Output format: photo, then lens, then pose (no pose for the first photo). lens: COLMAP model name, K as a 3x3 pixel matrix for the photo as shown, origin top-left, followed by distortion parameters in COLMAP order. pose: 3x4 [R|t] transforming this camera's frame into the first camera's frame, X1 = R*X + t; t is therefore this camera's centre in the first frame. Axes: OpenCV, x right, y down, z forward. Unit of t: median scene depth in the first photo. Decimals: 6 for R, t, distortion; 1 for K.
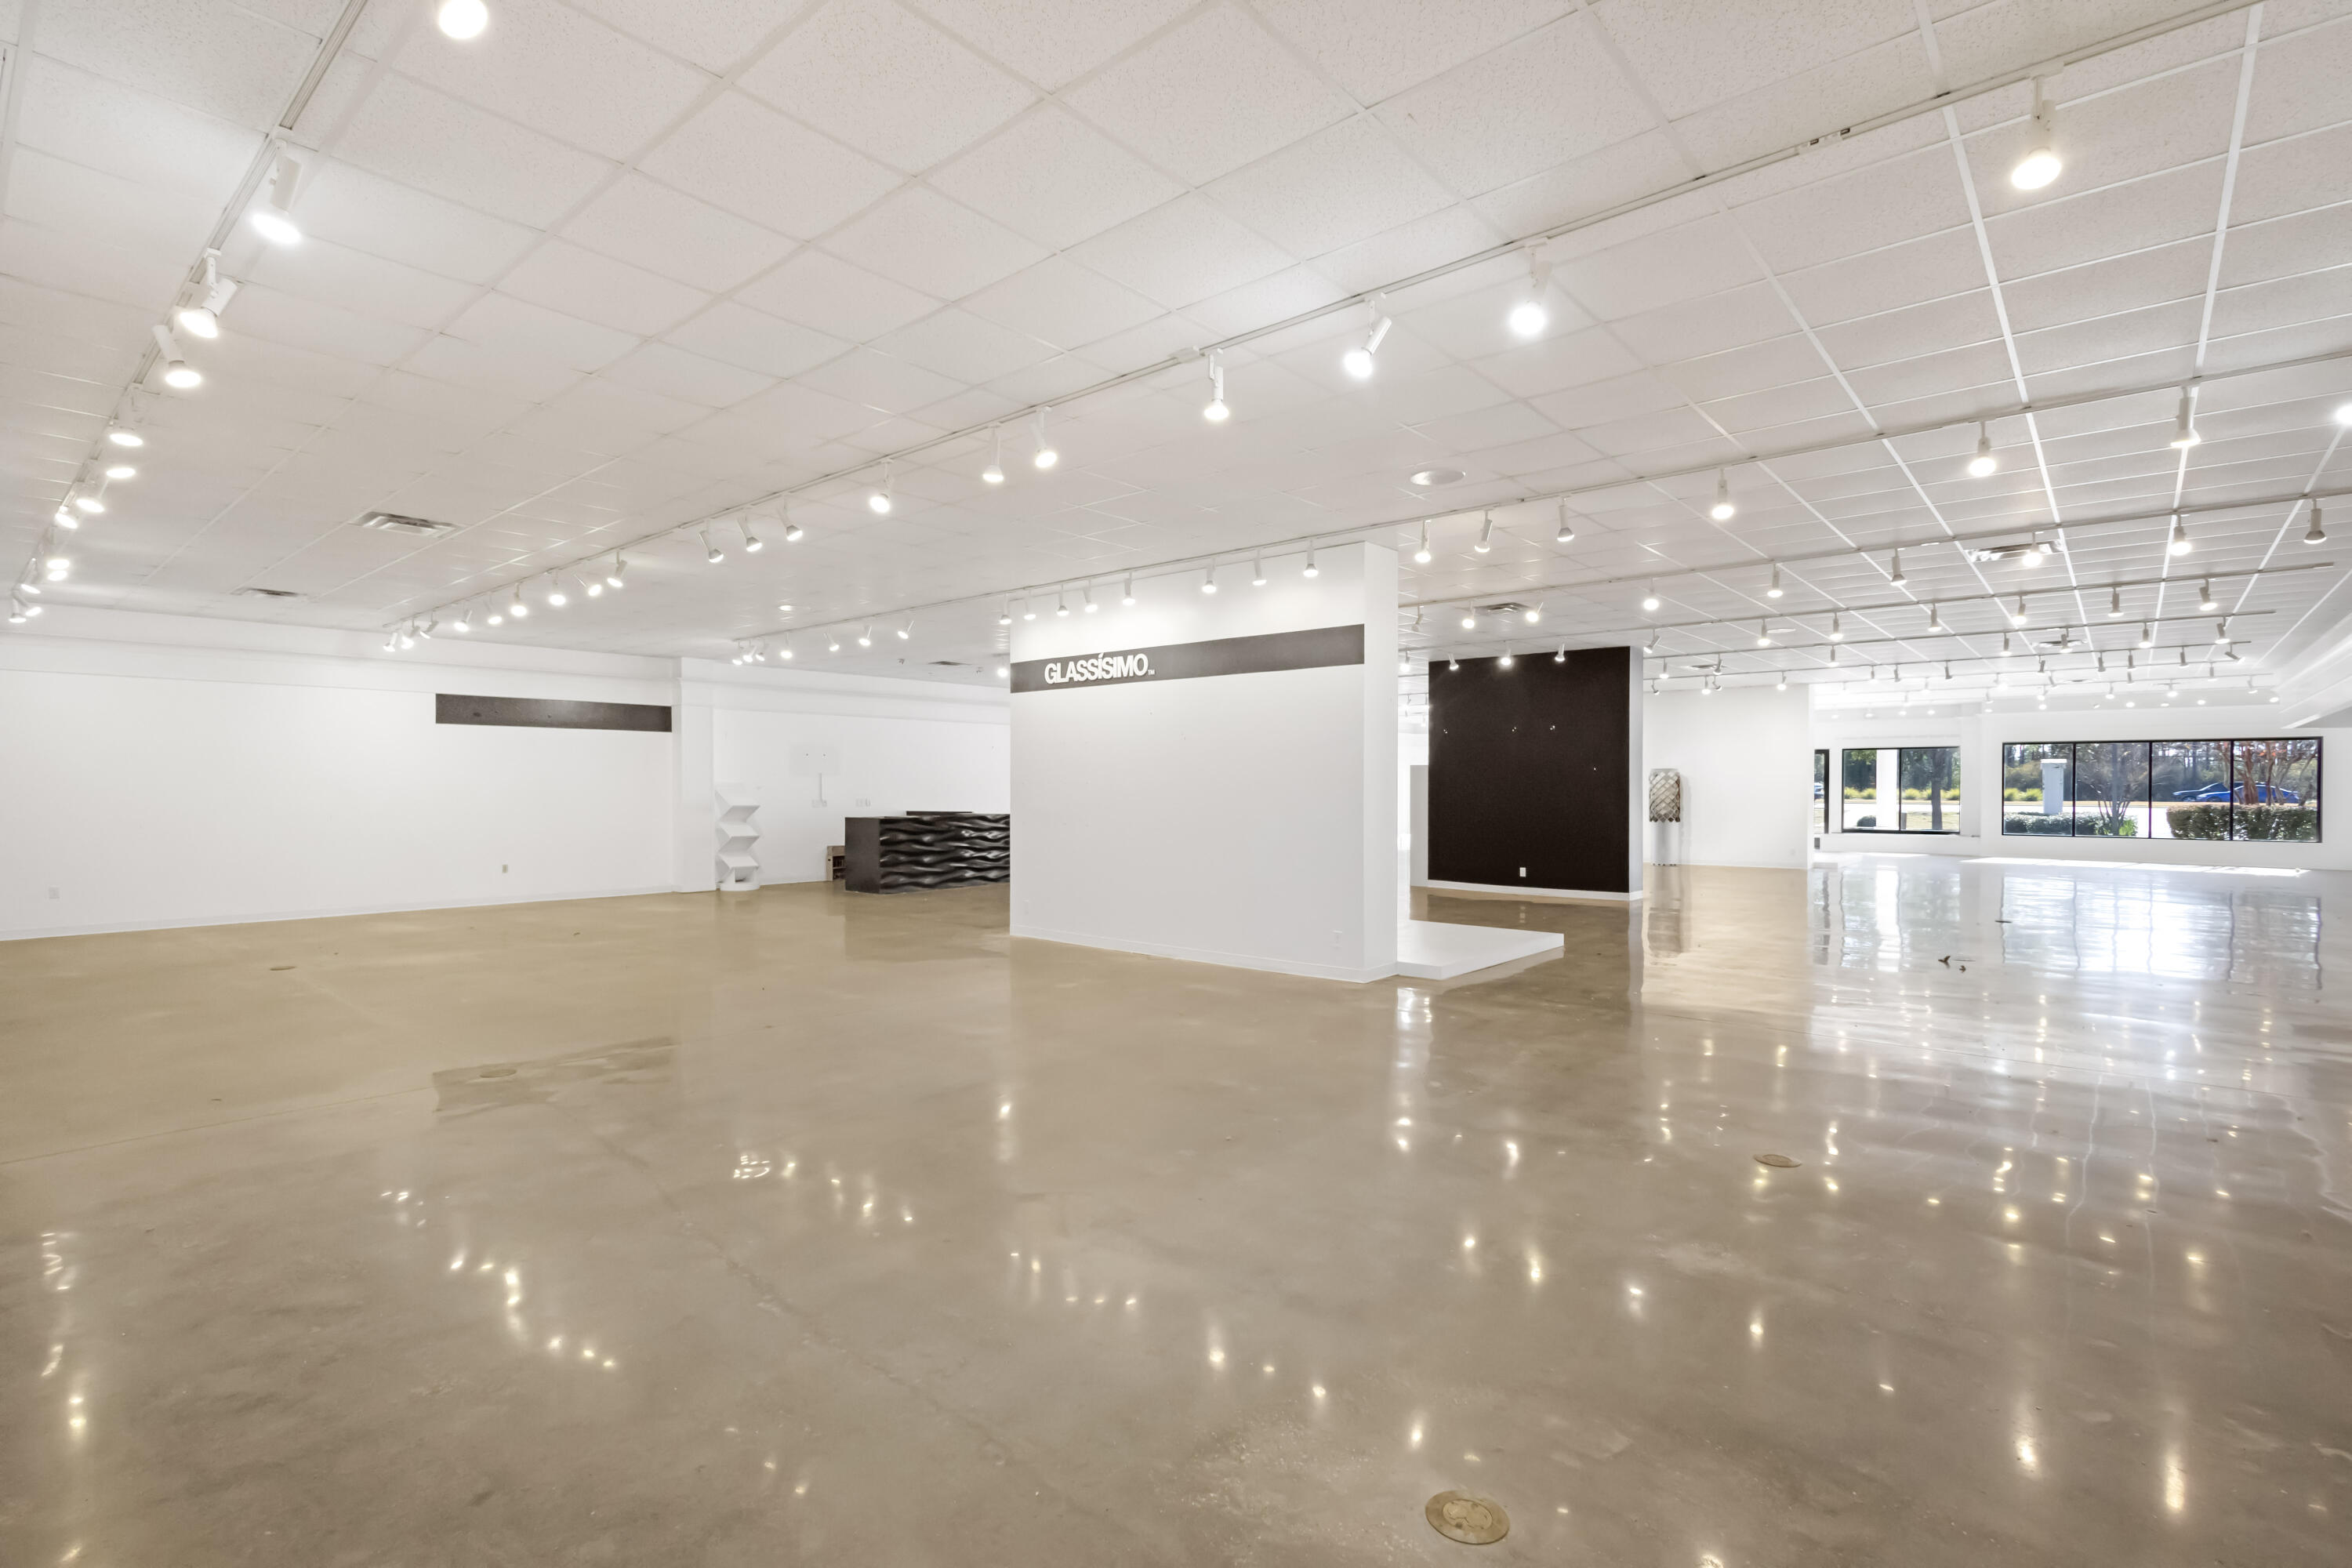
lens RADIAL K [[1108.5, 0, 1188.5], [0, 1108.5, 778.9], [0, 0, 1]] dist [0.006649, 0.000941]
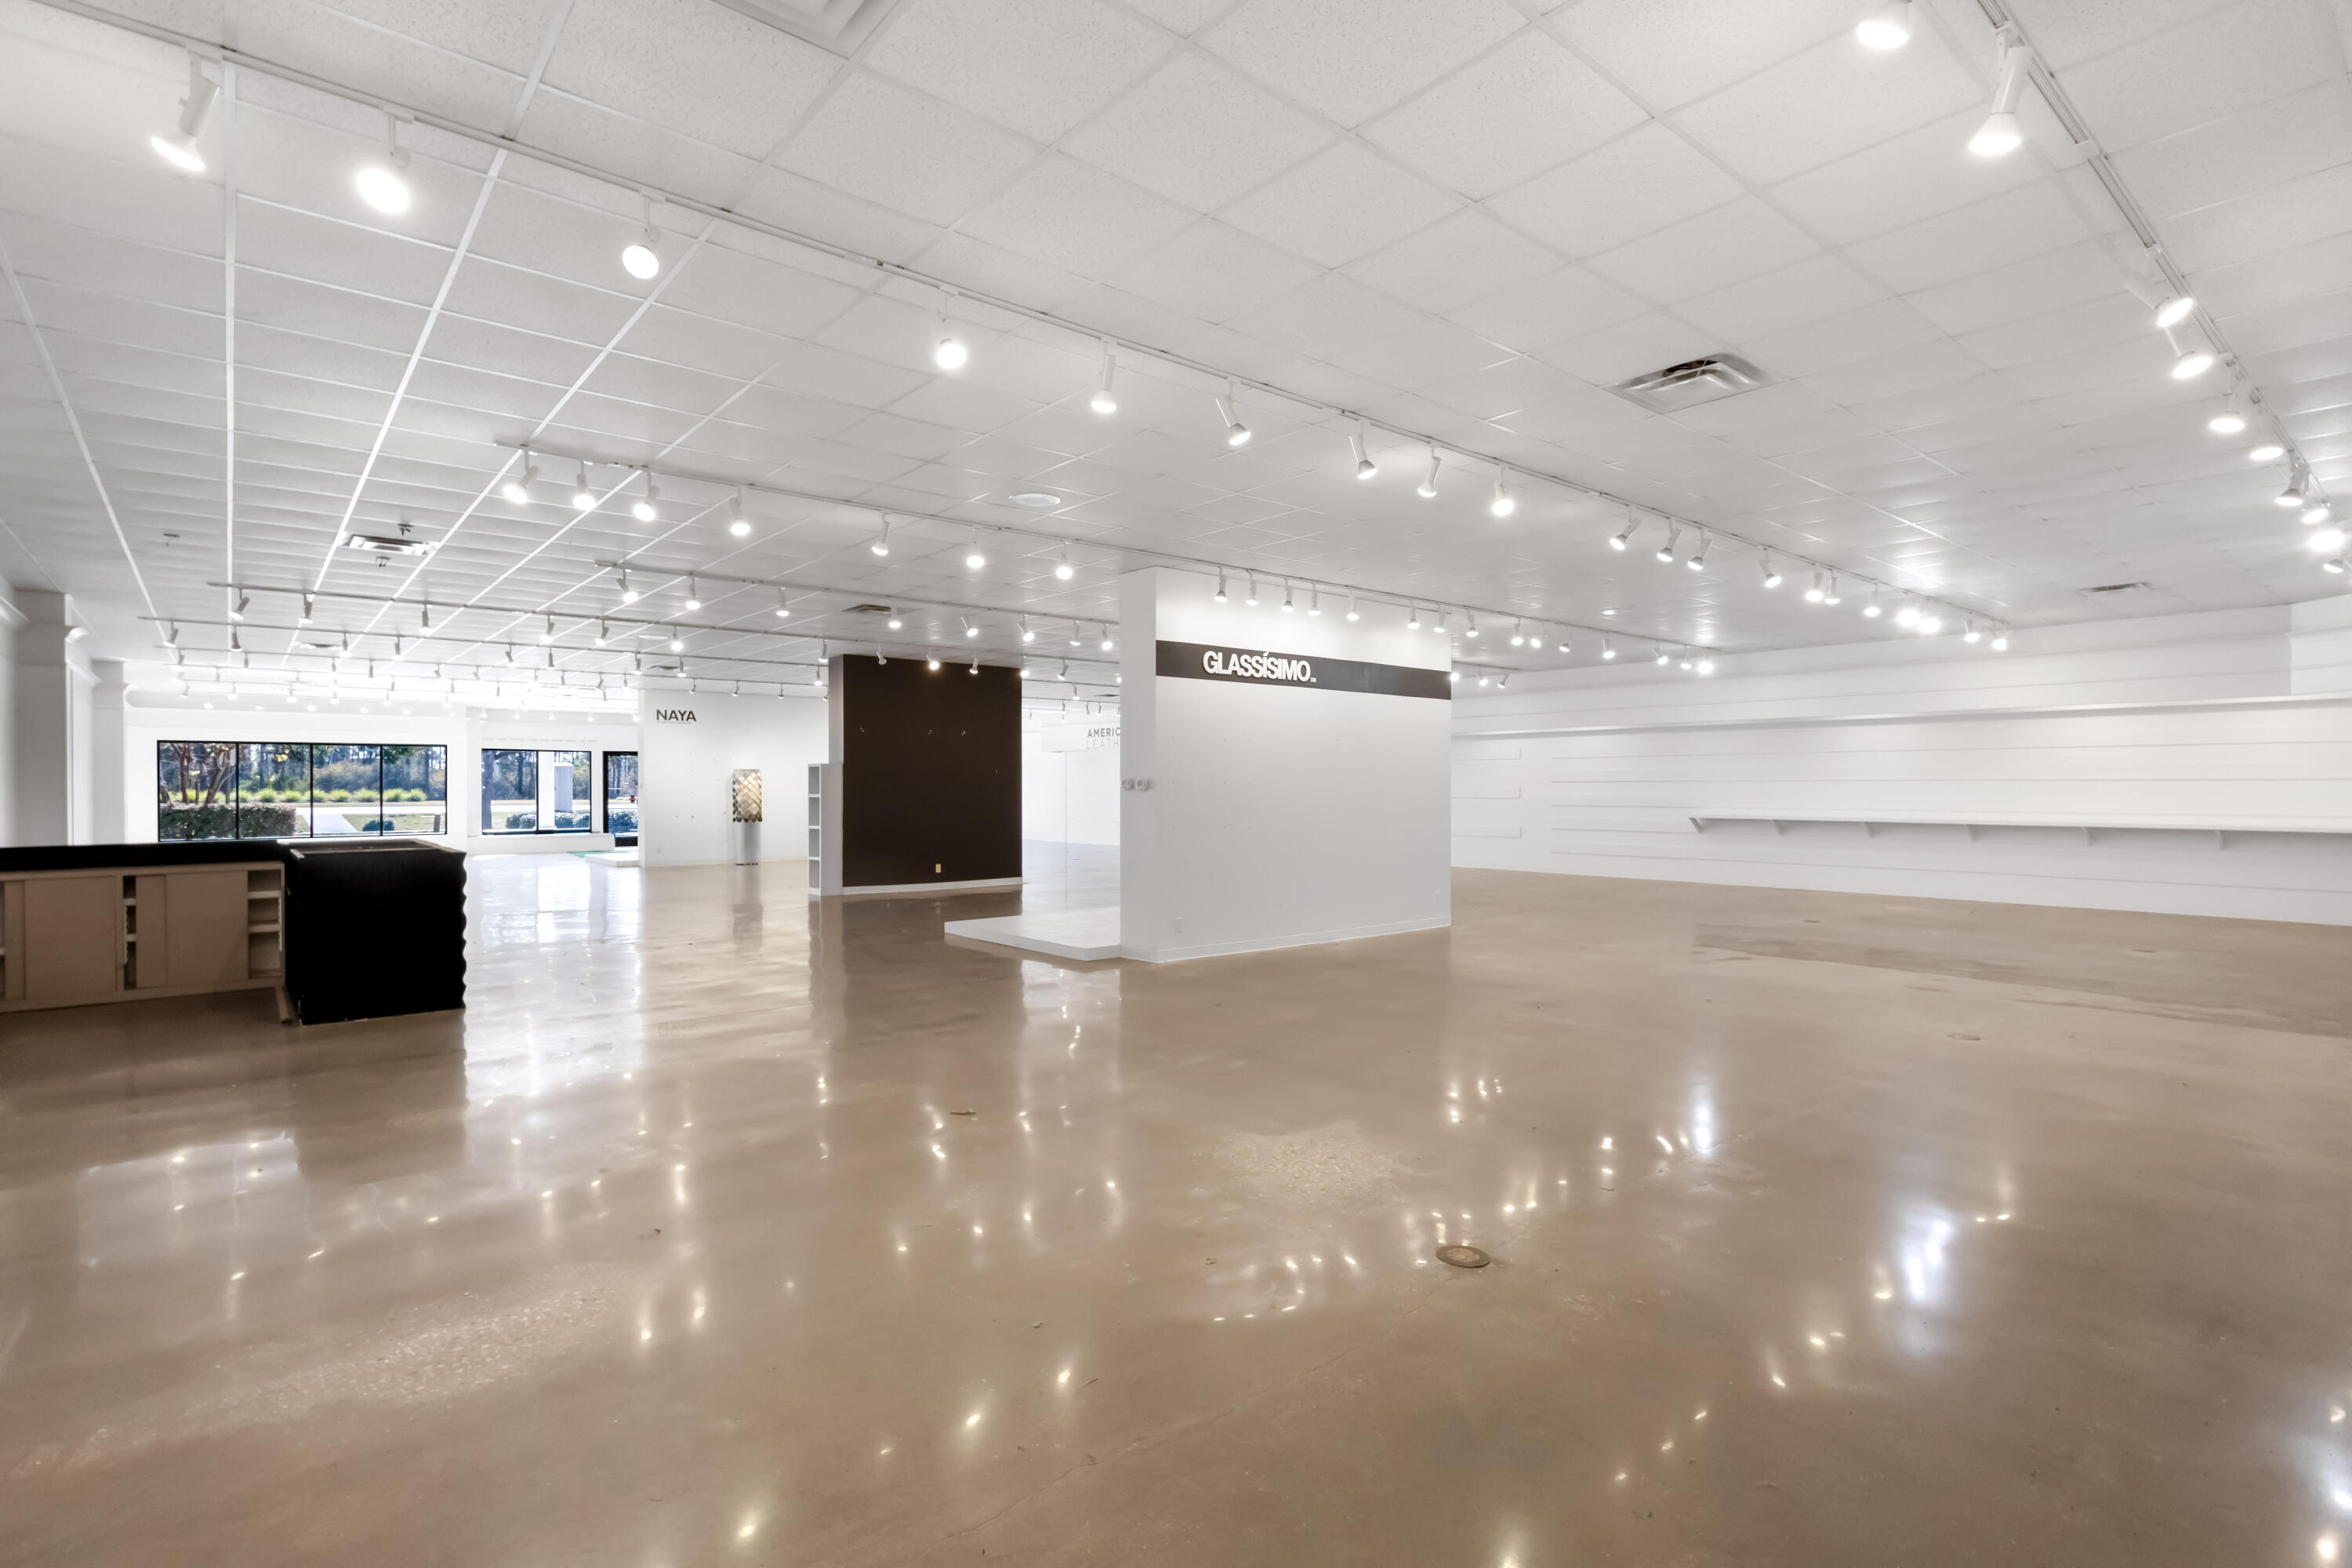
lens RADIAL K [[1108.5, 0, 1166.7], [0, 1108.5, 720.6], [0, 0, 1]] dist [0.006649, 0.000941]
pose [[0.164665, 0.058581, 0.984608, -1.015151], [-0.006213, 0.998277, -0.058355, 0.006151], [-0.986330, 0.003491, 0.164745, 0.880244]]
